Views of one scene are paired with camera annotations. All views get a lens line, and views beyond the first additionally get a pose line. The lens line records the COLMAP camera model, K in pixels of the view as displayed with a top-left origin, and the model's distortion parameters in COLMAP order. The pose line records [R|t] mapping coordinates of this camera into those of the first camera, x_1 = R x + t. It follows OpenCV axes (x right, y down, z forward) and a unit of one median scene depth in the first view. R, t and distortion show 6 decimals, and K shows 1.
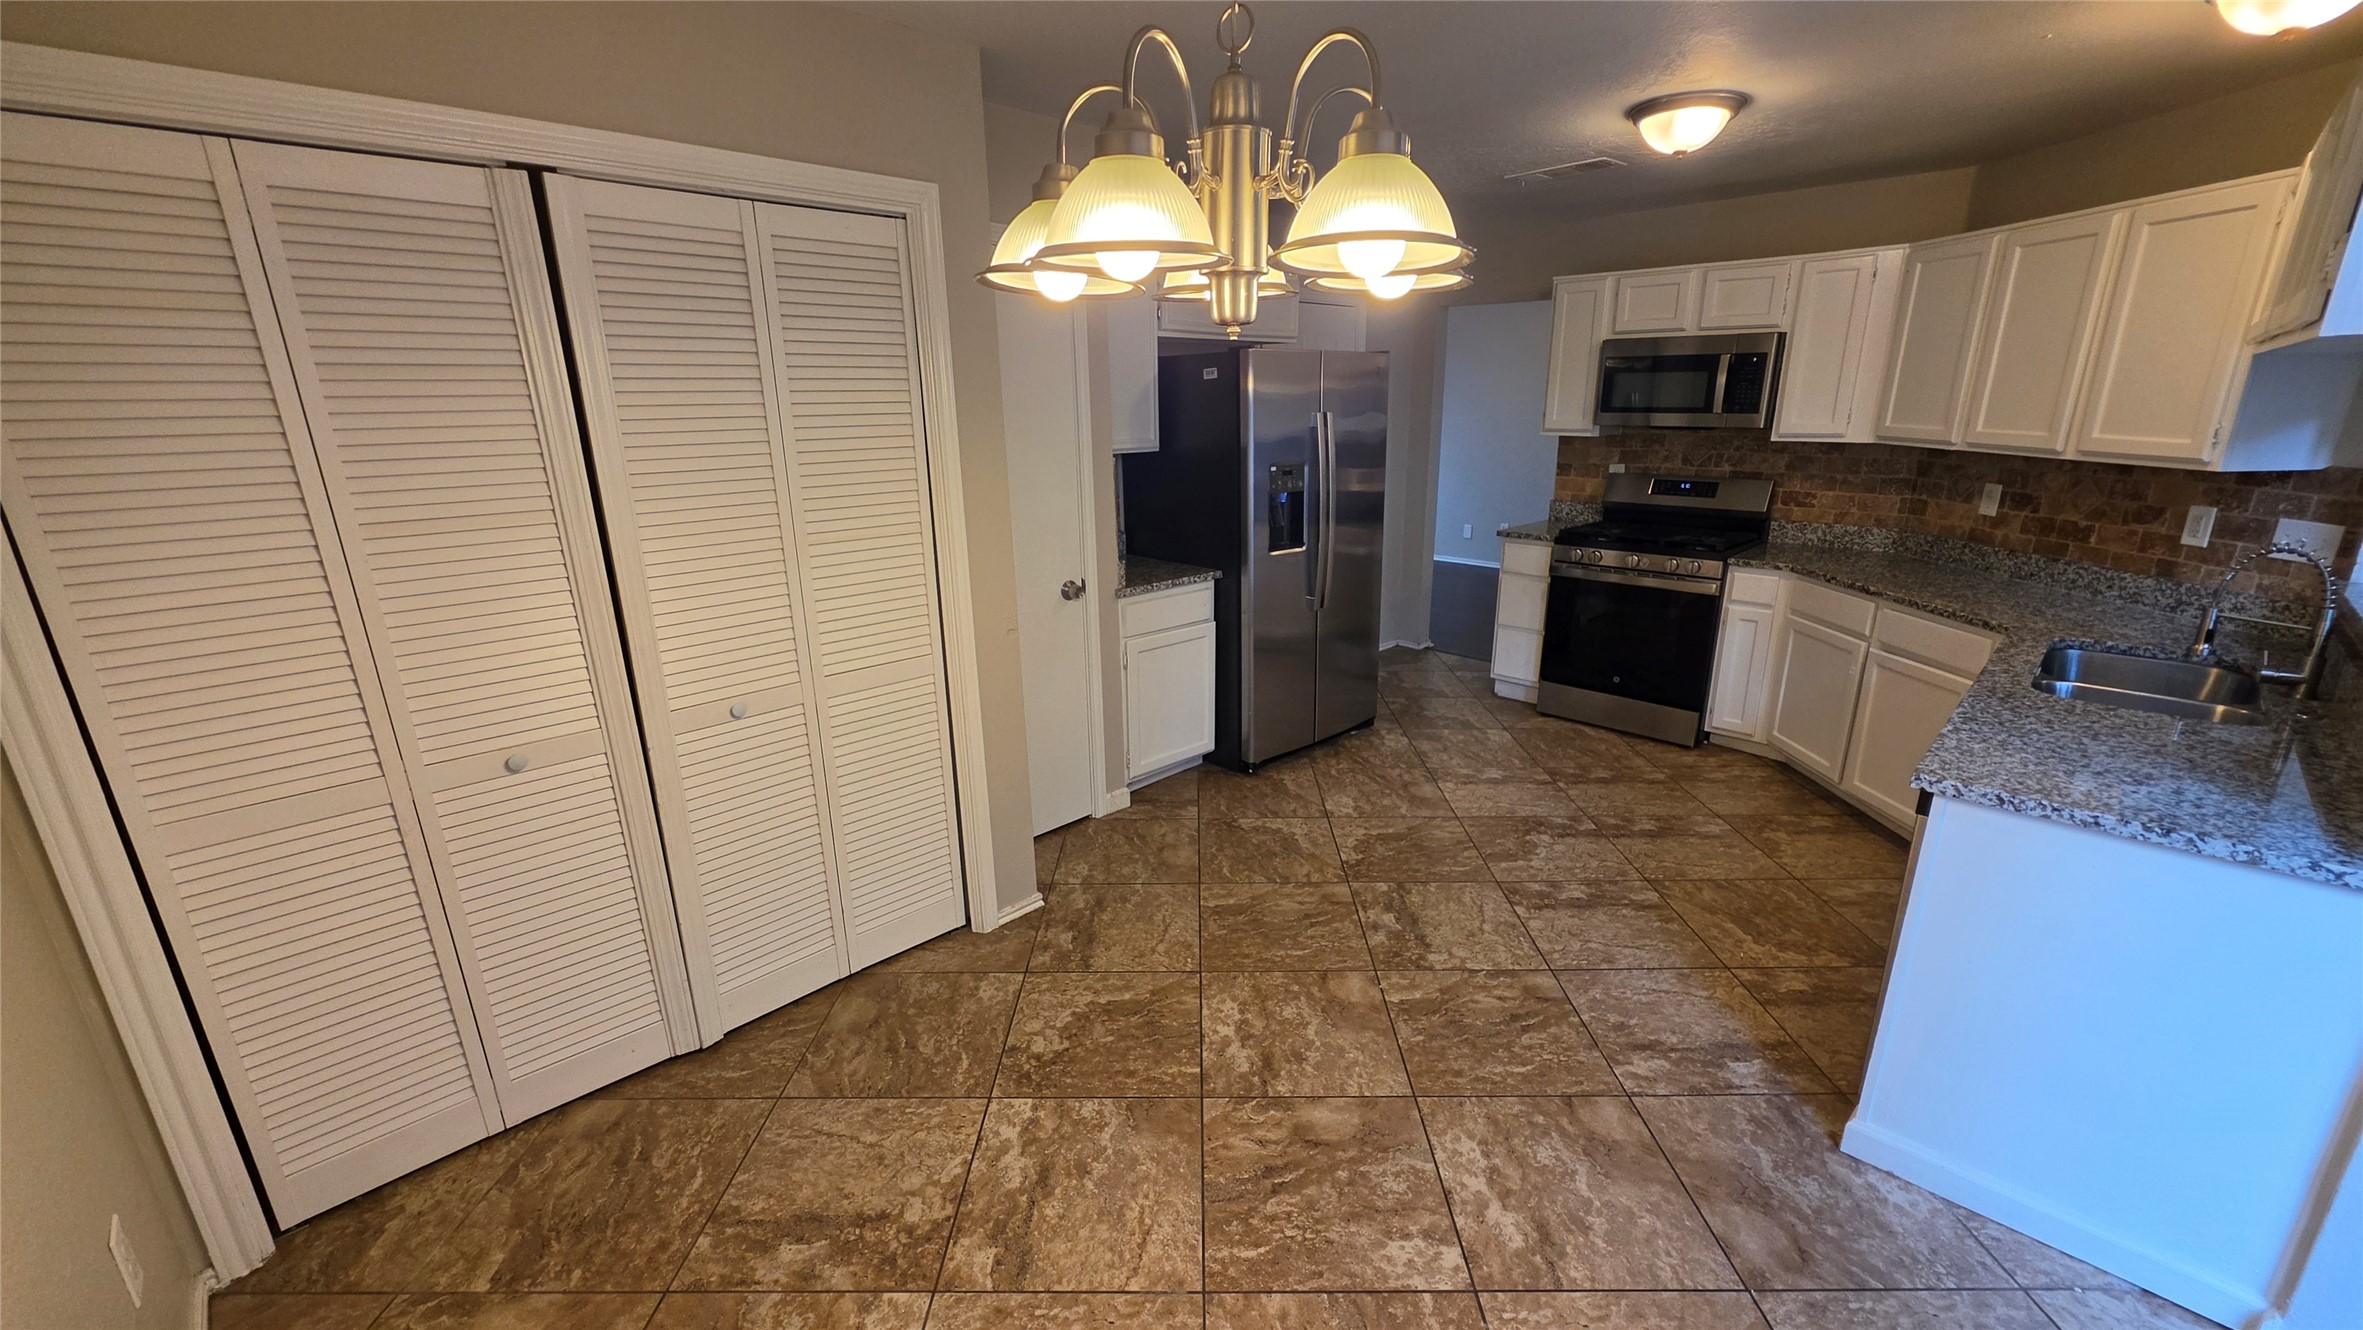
lens RADIAL K [[944.4, 0, 1192.5], [0, 944.4, 678.2], [0, 0, 1]] dist [0.000870, 0.000307]
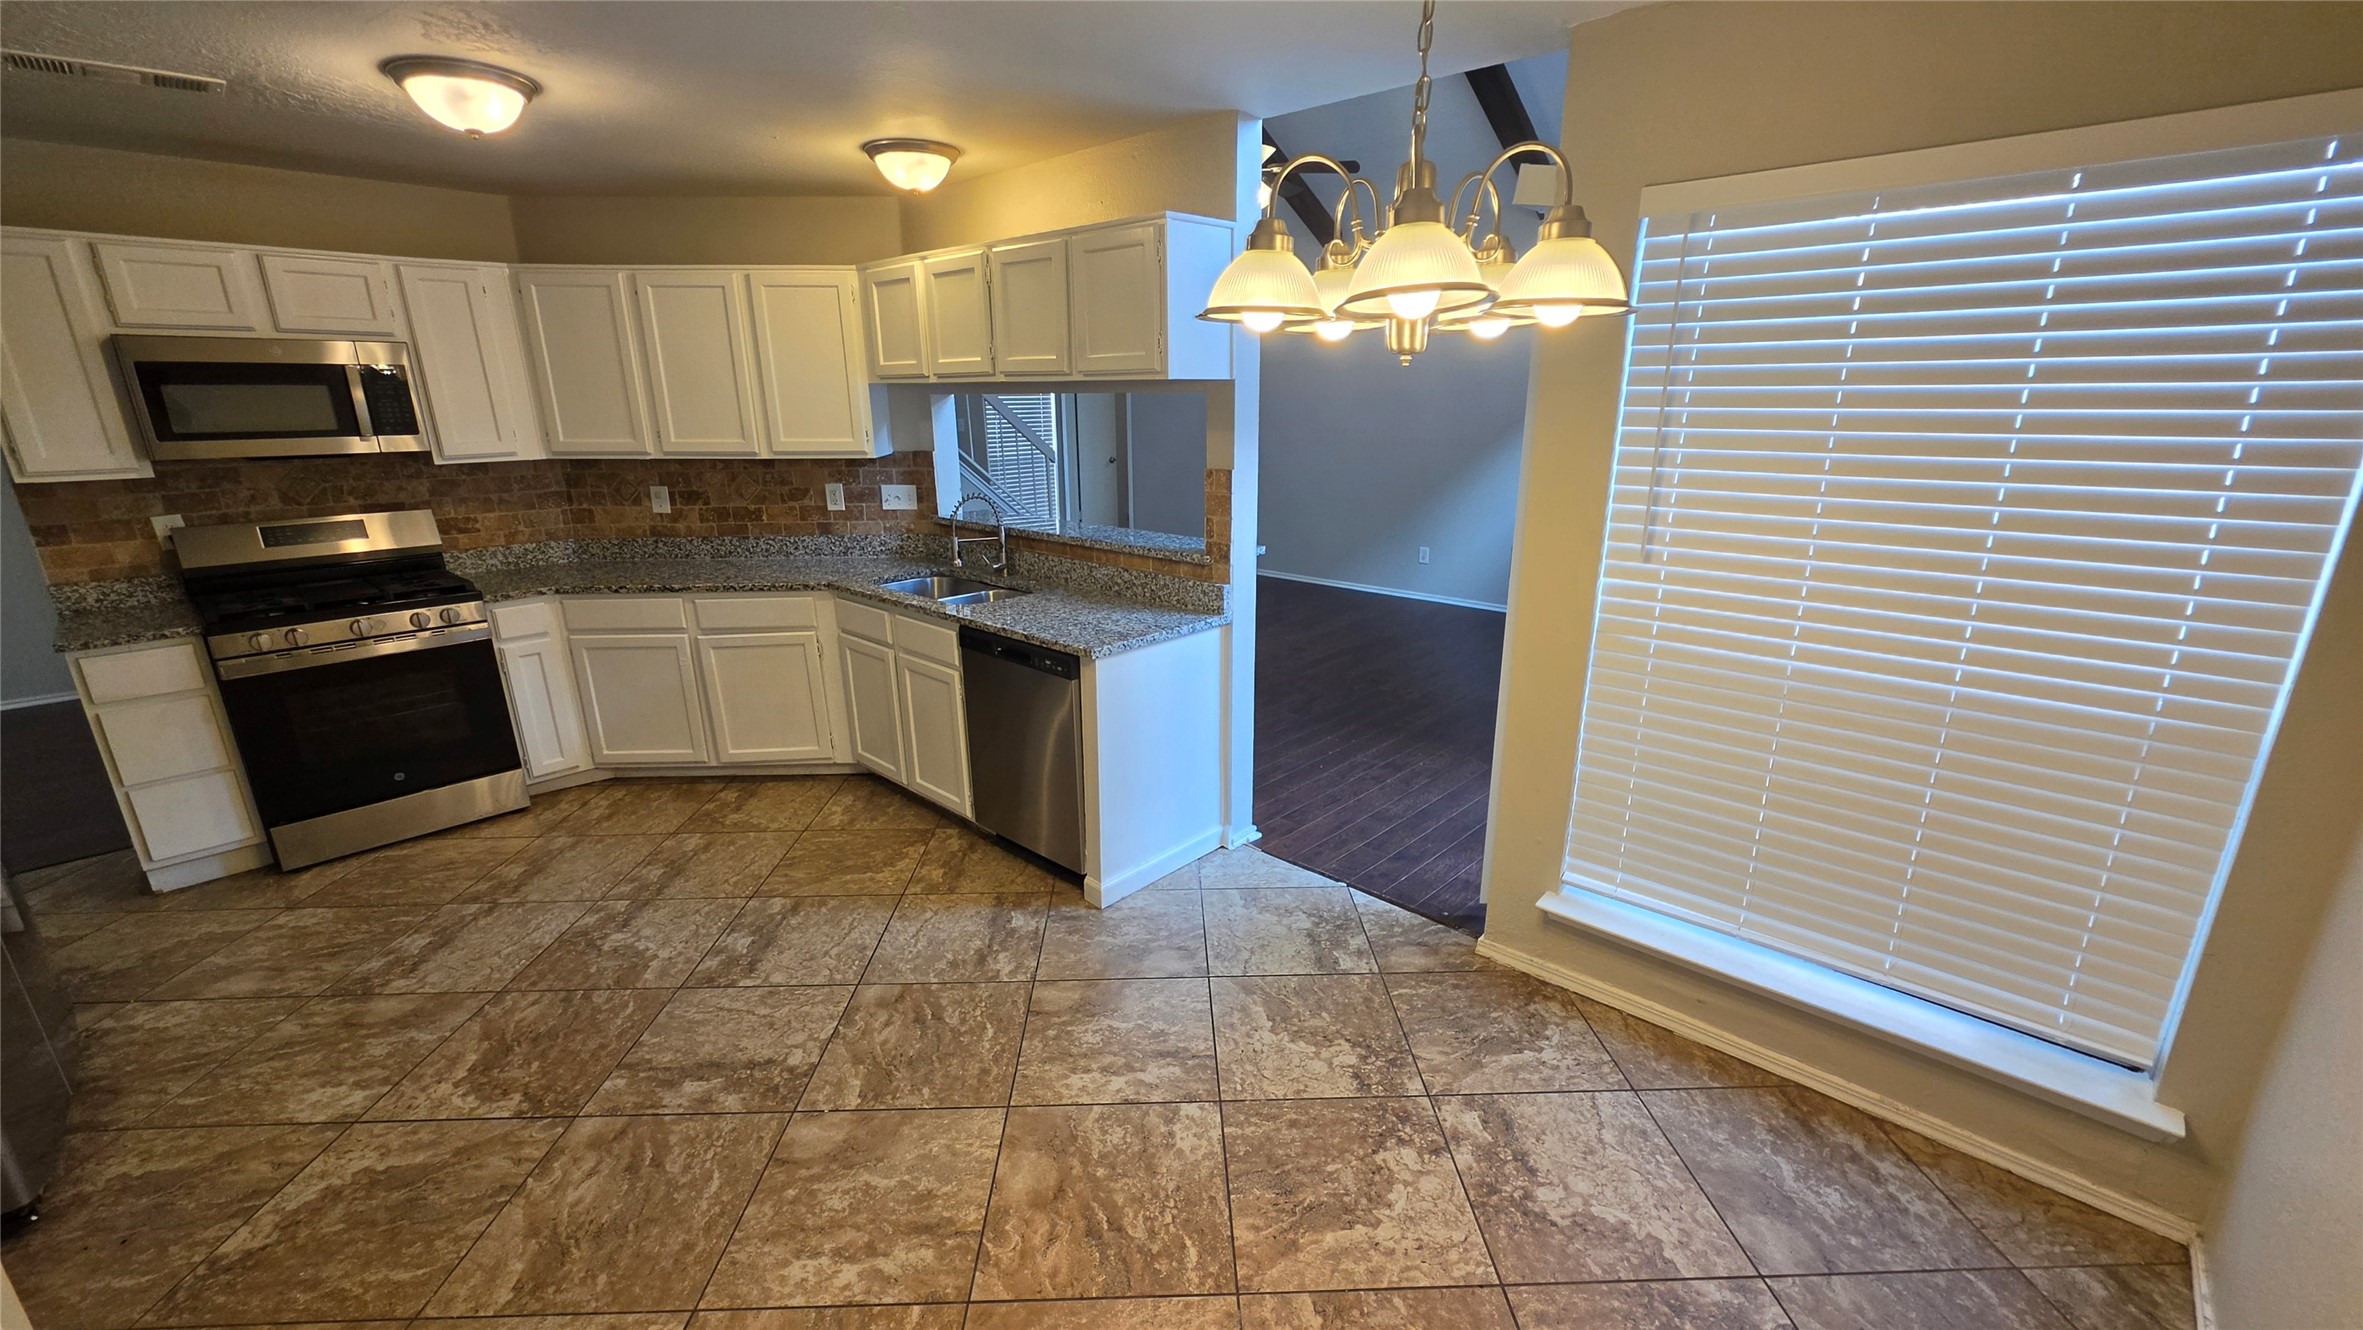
lens RADIAL K [[941.9, 0, 1188.4], [0, 941.9, 676.2], [0, 0, 1]] dist [0.001079, -0.000051]
pose [[-0.035289, -0.277776, 0.959998, -0.424918], [0.295734, 0.914671, 0.275531, -0.136730], [-0.954618, 0.293627, 0.049870, 0.444500]]
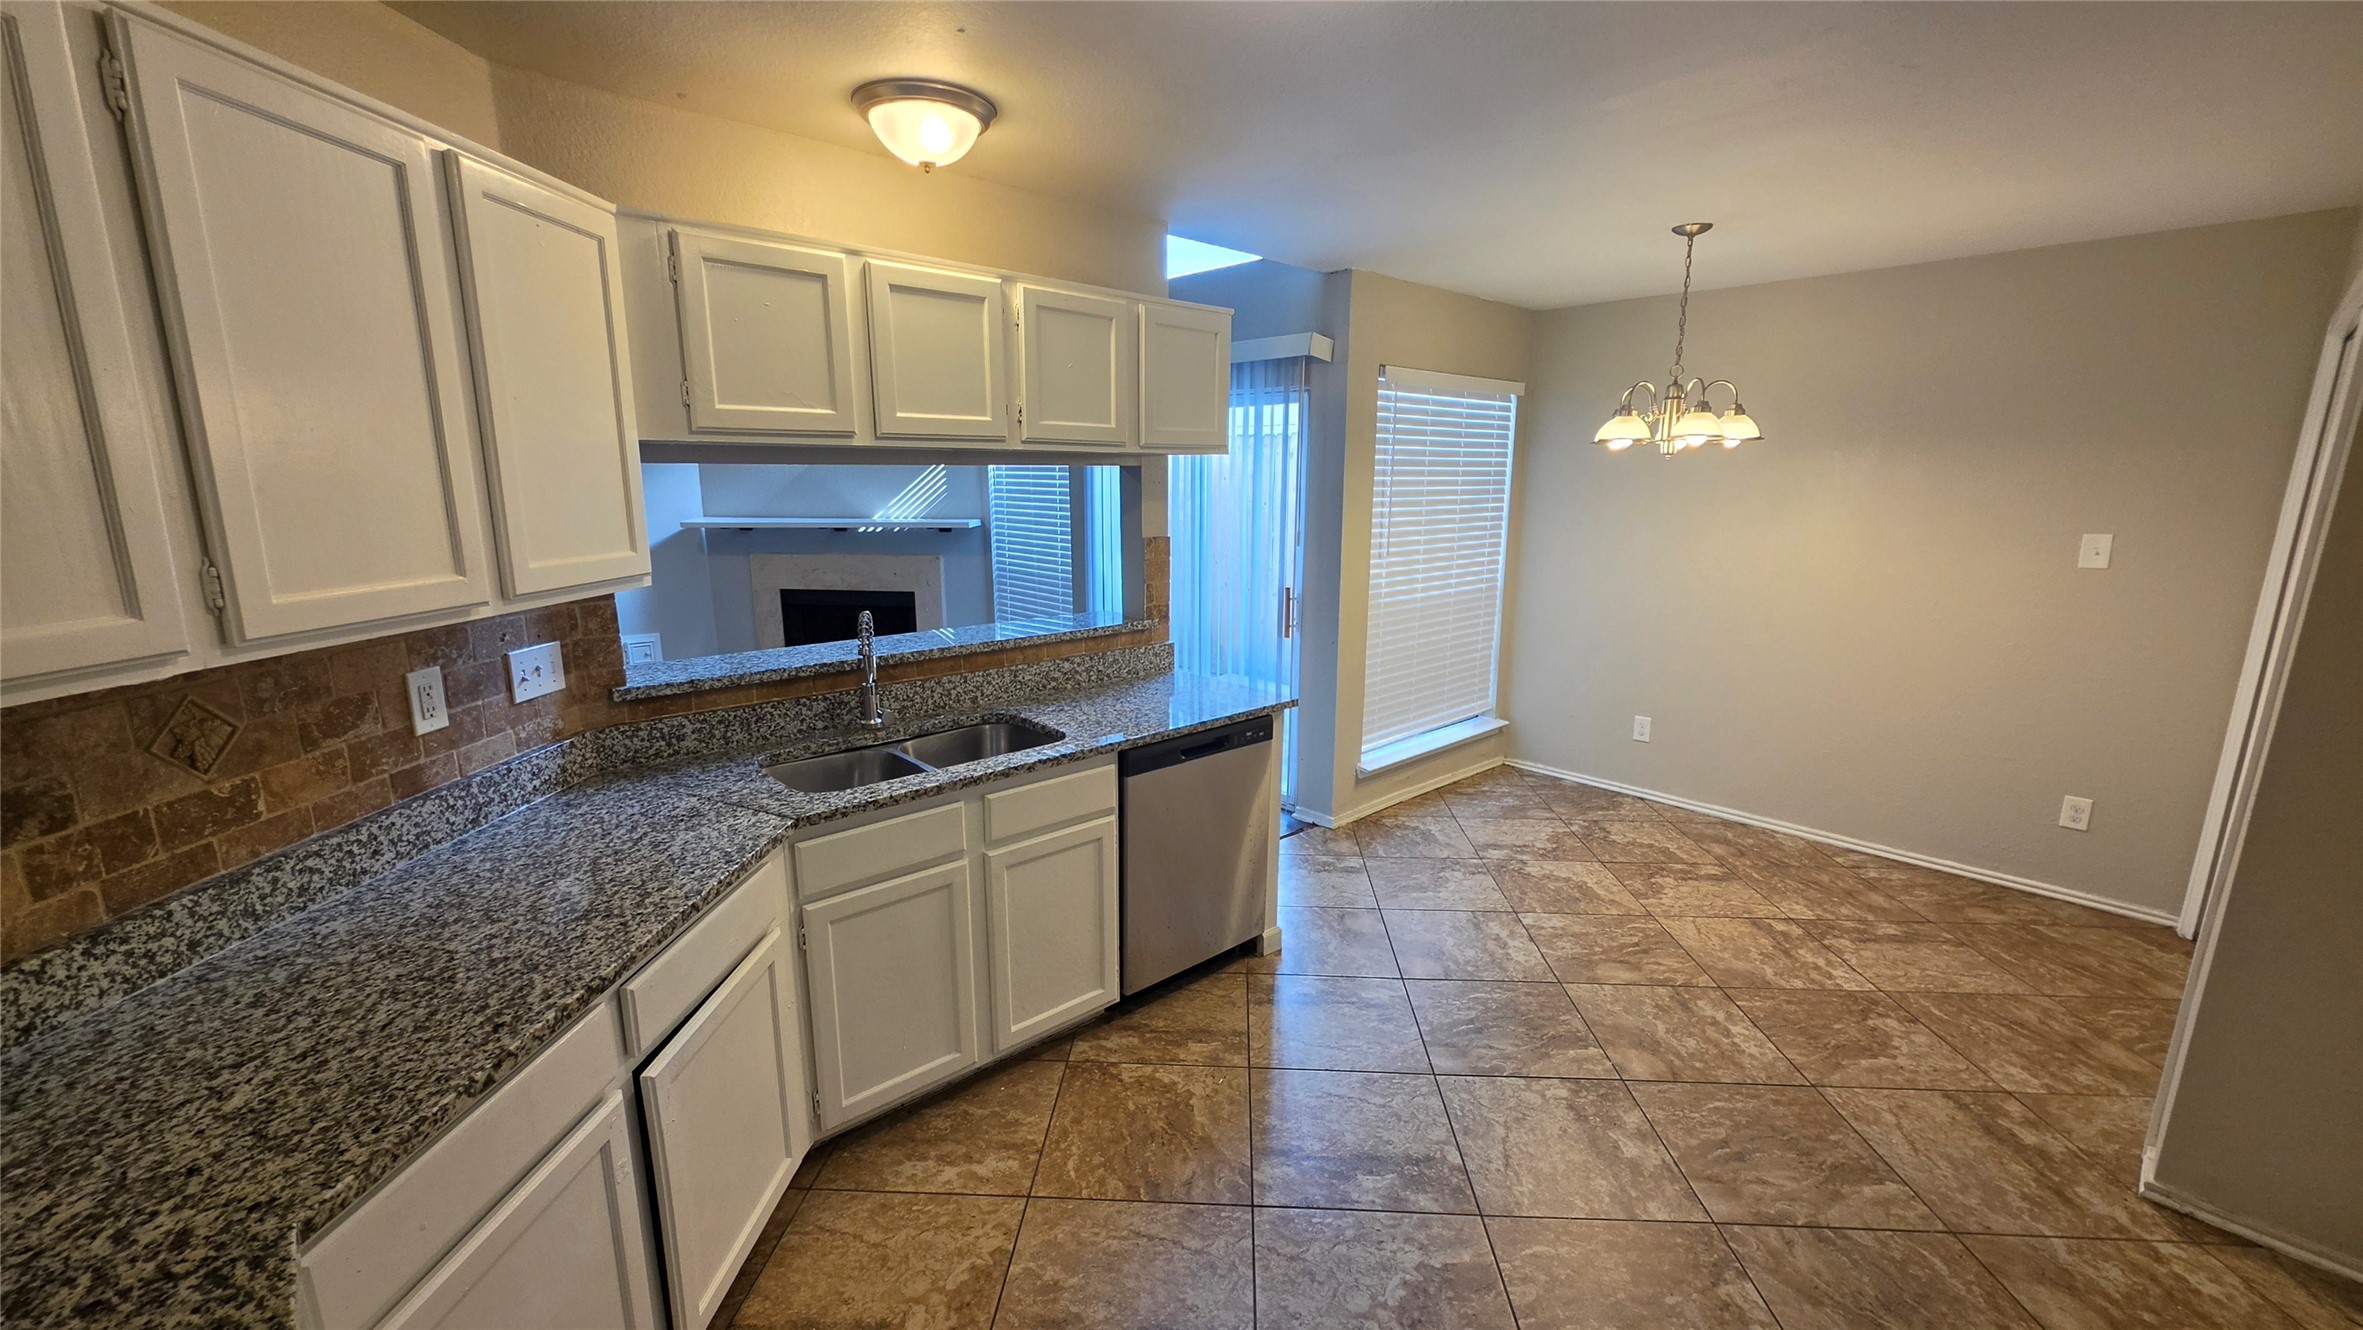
lens RADIAL K [[933.9, 0, 1185.3], [0, 933.9, 680.2], [0, 0, 1]] dist [-0.001014, -0.000113]
pose [[-0.998552, -0.007929, 0.053199, 0.497328], [0.019271, 0.870679, 0.491474, -0.431371], [-0.050216, 0.491788, -0.869266, 1.395424]]
